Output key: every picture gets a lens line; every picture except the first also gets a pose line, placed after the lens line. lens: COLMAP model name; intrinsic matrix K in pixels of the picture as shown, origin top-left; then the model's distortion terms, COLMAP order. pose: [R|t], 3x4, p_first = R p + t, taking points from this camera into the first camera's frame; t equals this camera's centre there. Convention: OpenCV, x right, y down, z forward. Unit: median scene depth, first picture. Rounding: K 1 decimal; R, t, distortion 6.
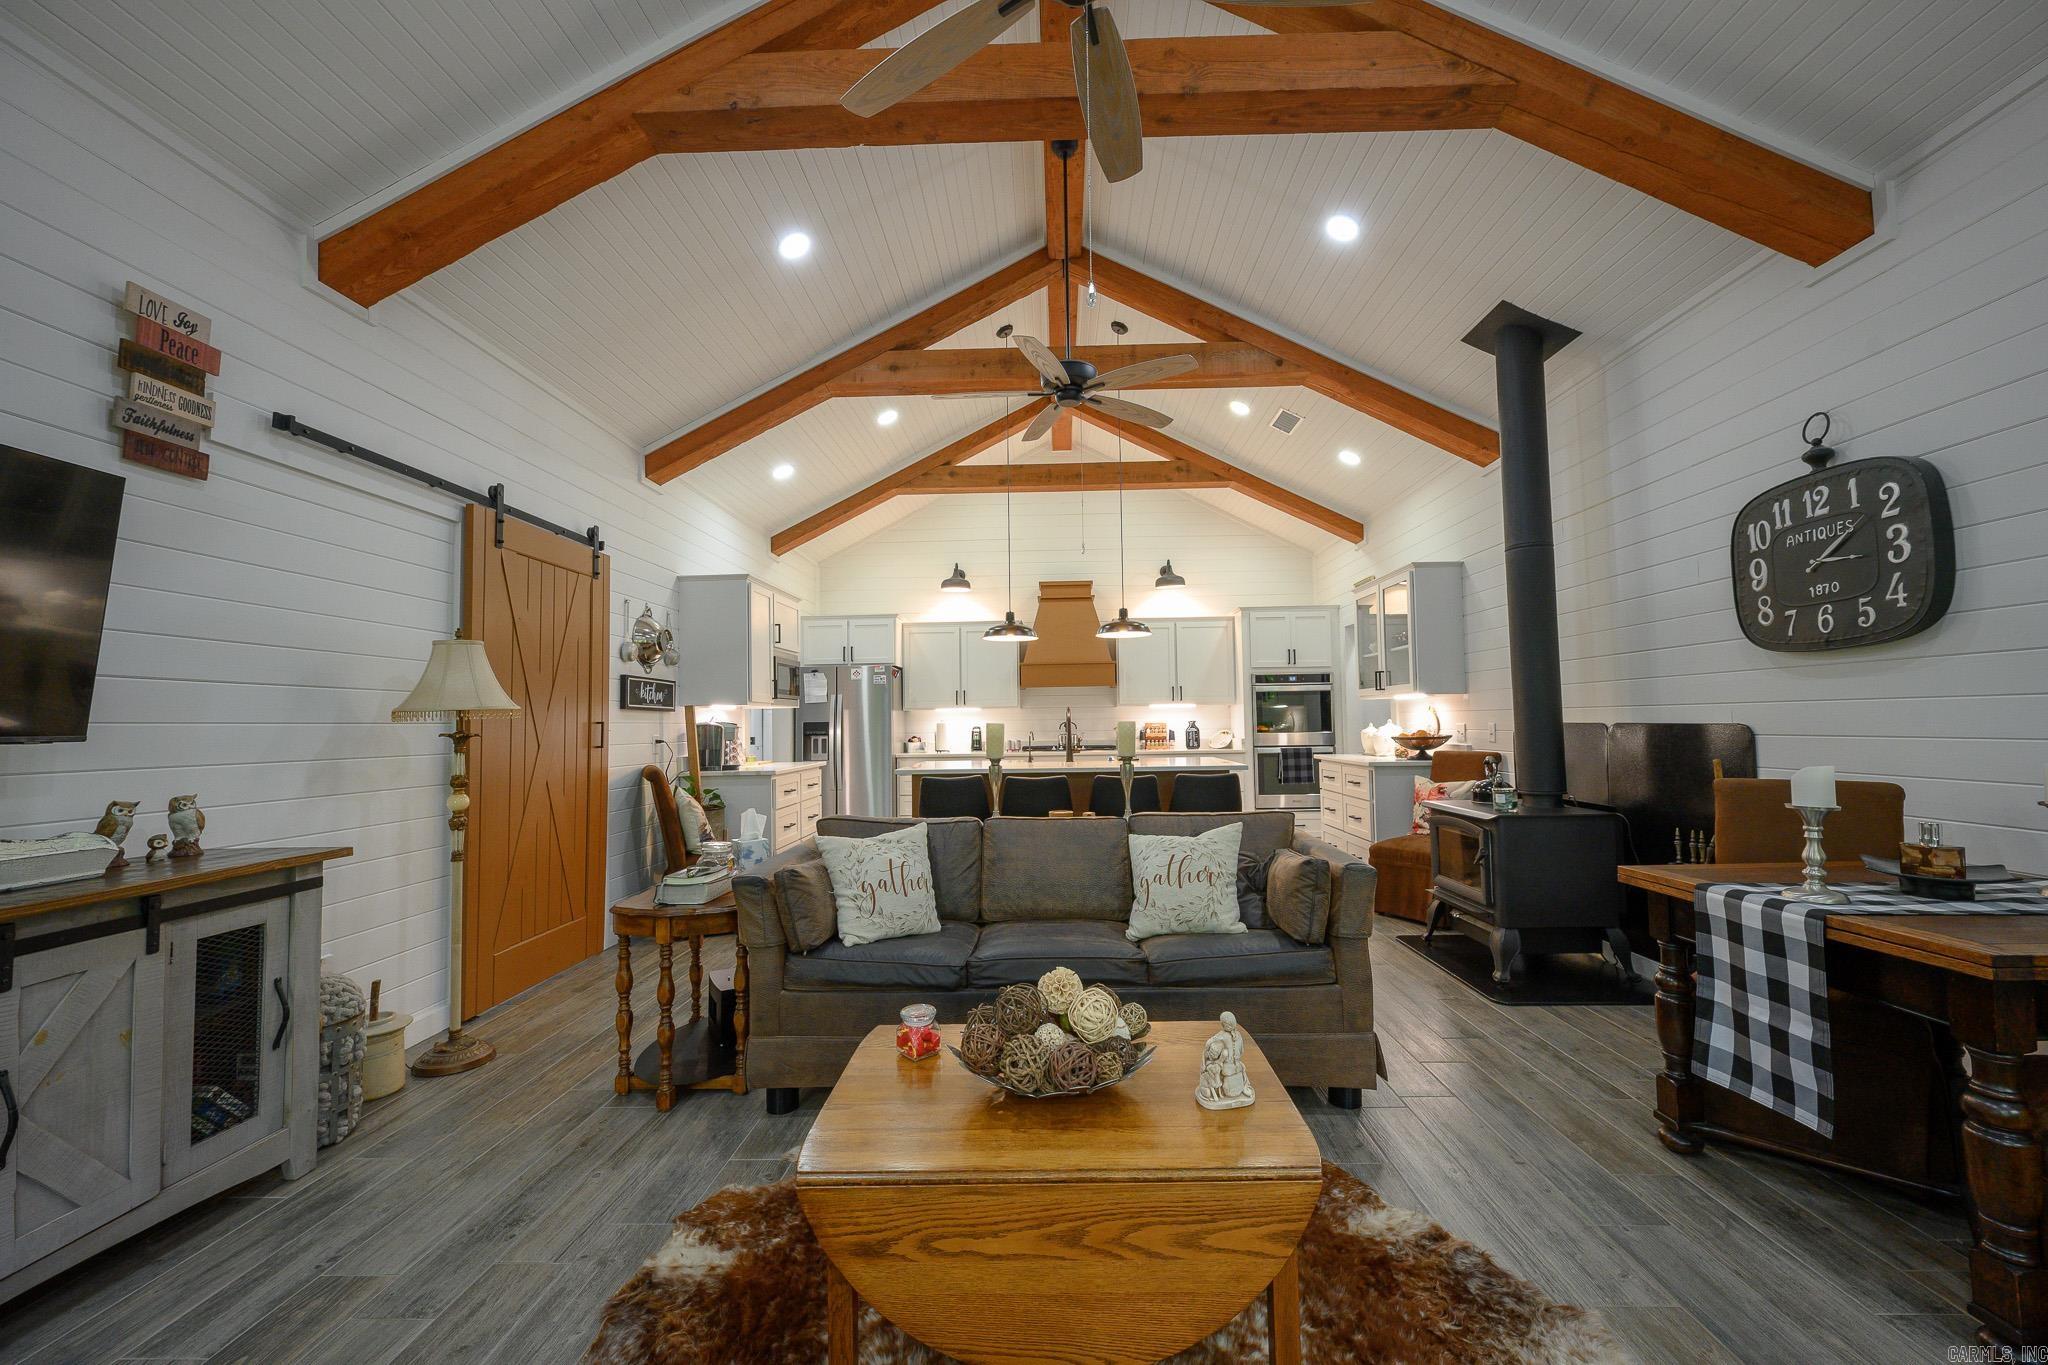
lens RADIAL K [[809.9, 0, 1024.0], [0, 809.9, 682.5], [0, 0, 1]] dist [0.000248, 0.000016]
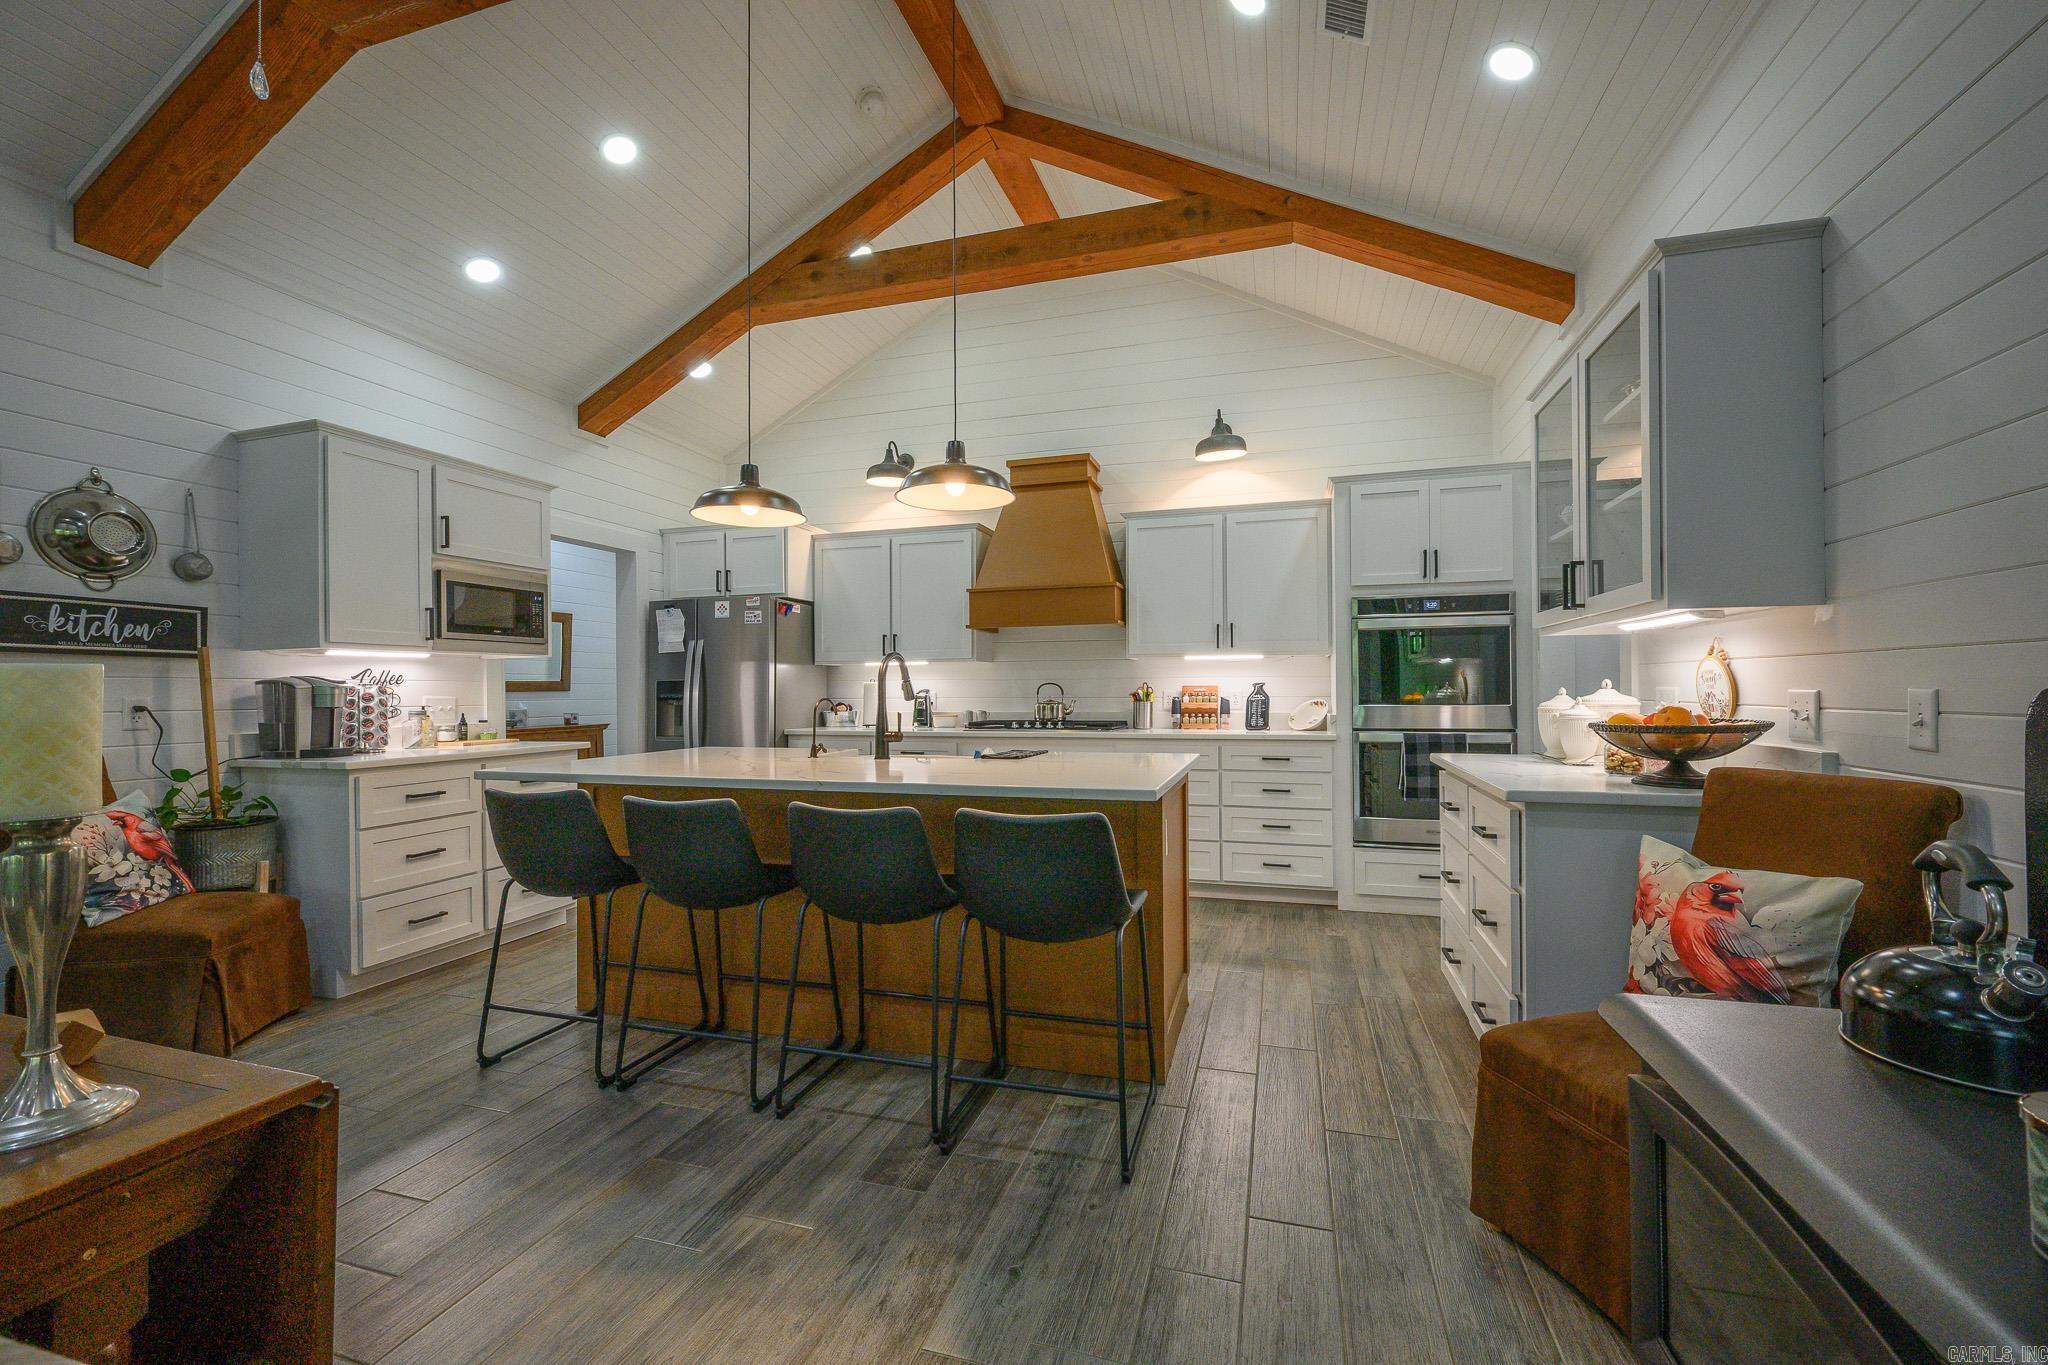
lens RADIAL K [[838.8, 0, 1027.9], [0, 838.8, 677.2], [0, 0, 1]] dist [0.000336, 0.000114]
pose [[0.967437, 0.004055, -0.253080, 0.213369], [0.005885, 0.999241, 0.038509, 0.020181], [0.253044, -0.038745, 0.966679, 0.392984]]
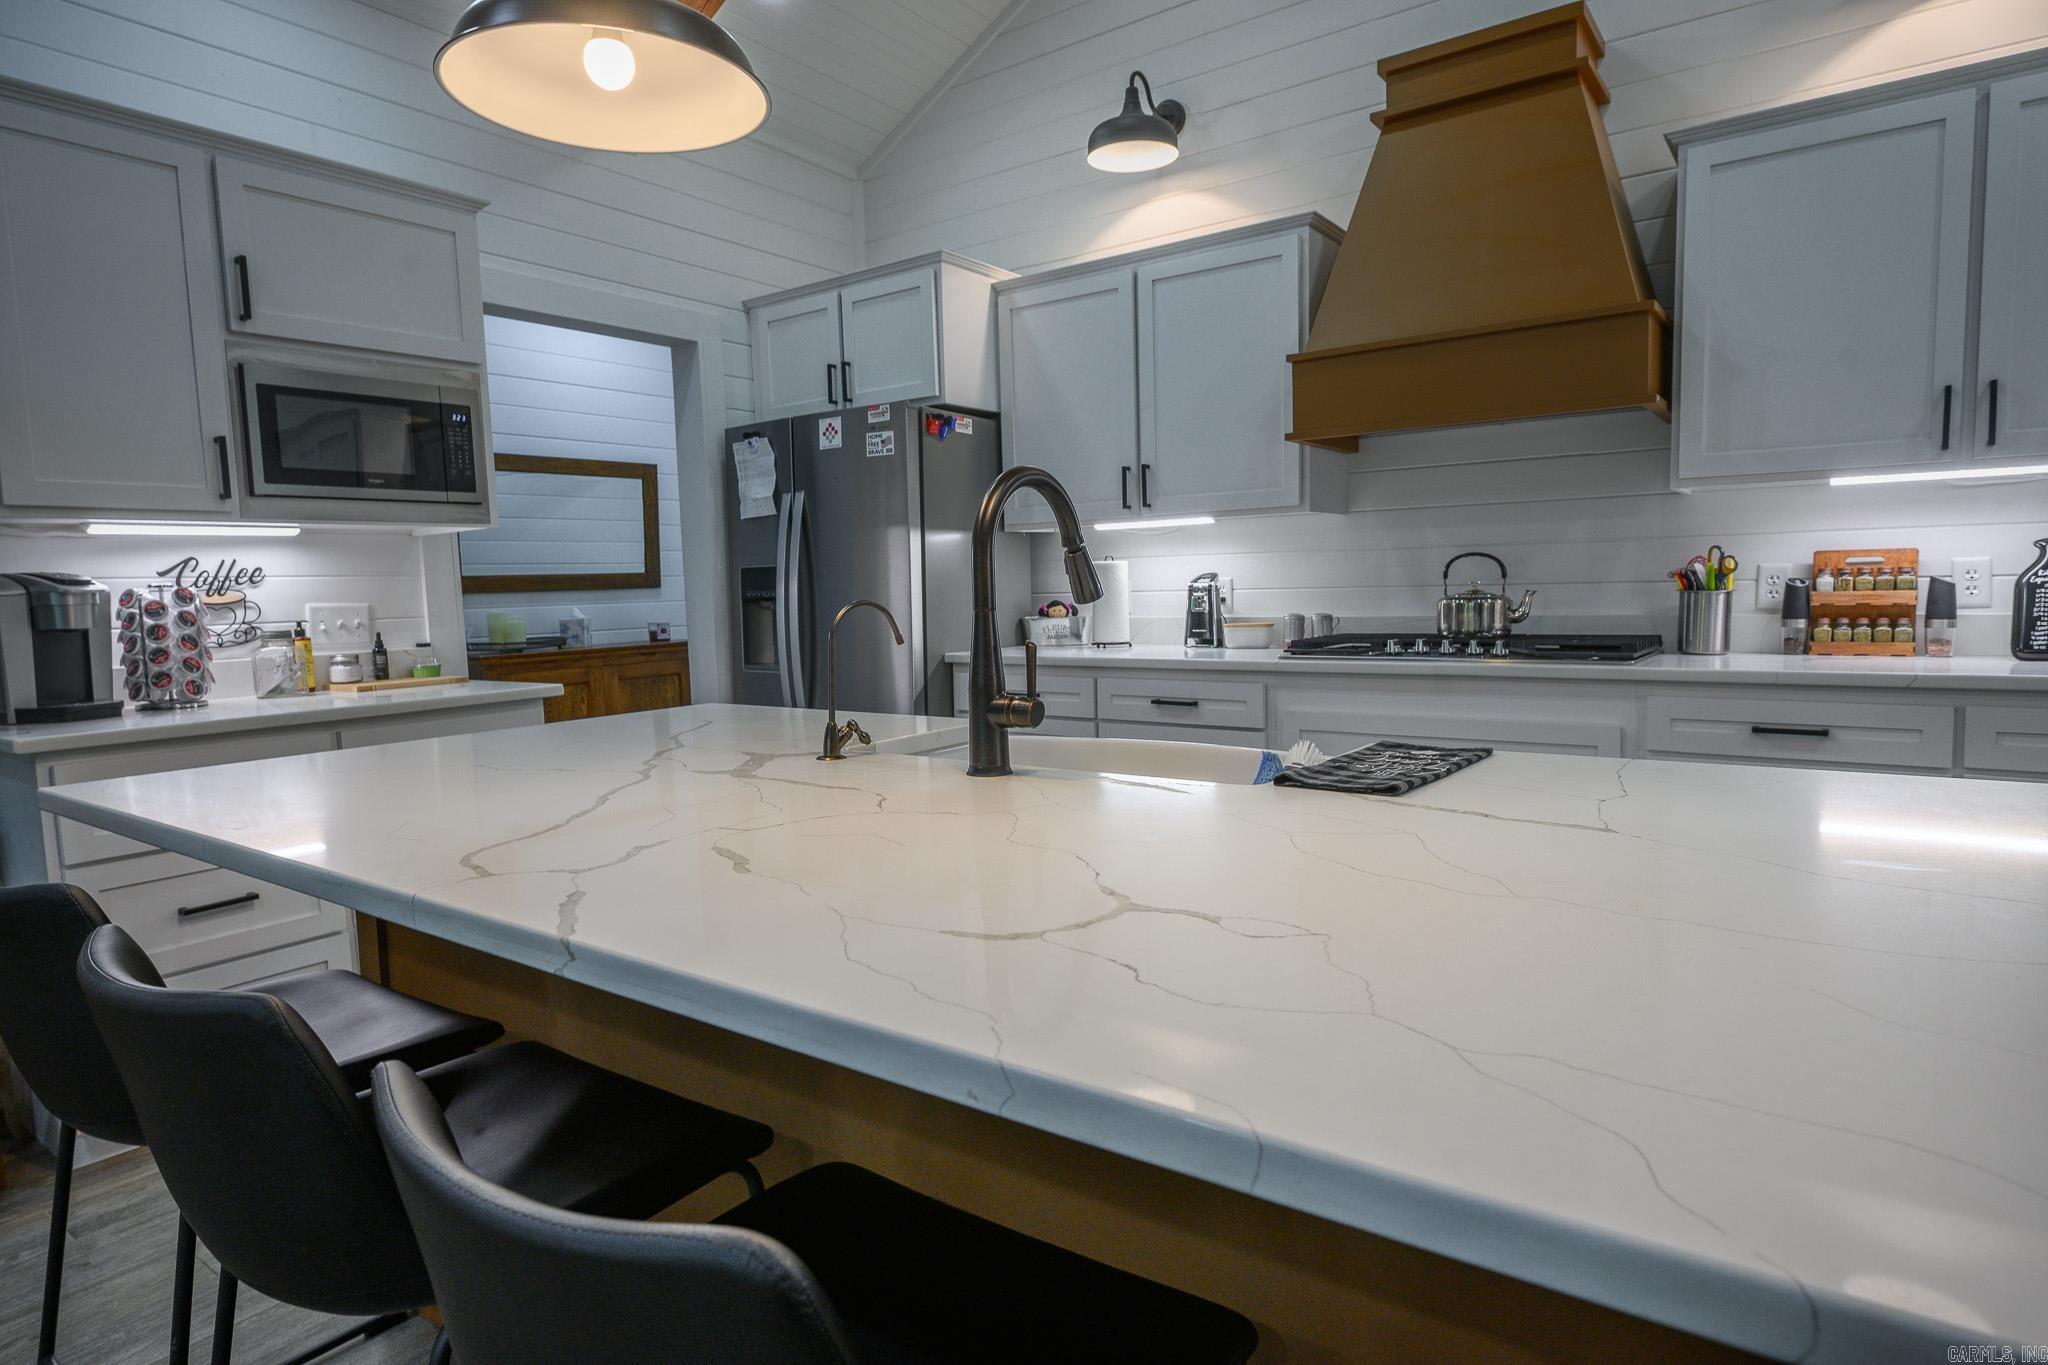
lens RADIAL K [[1150.7, 0, 1024.0], [0, 1150.7, 682.5], [0, 0, 1]] dist [-0.002259, 0.001274]
pose [[0.833805, 0.039913, -0.550614, 0.155058], [0.043651, 0.989494, 0.137829, 0.032691], [0.550330, -0.138958, 0.823303, 0.608058]]
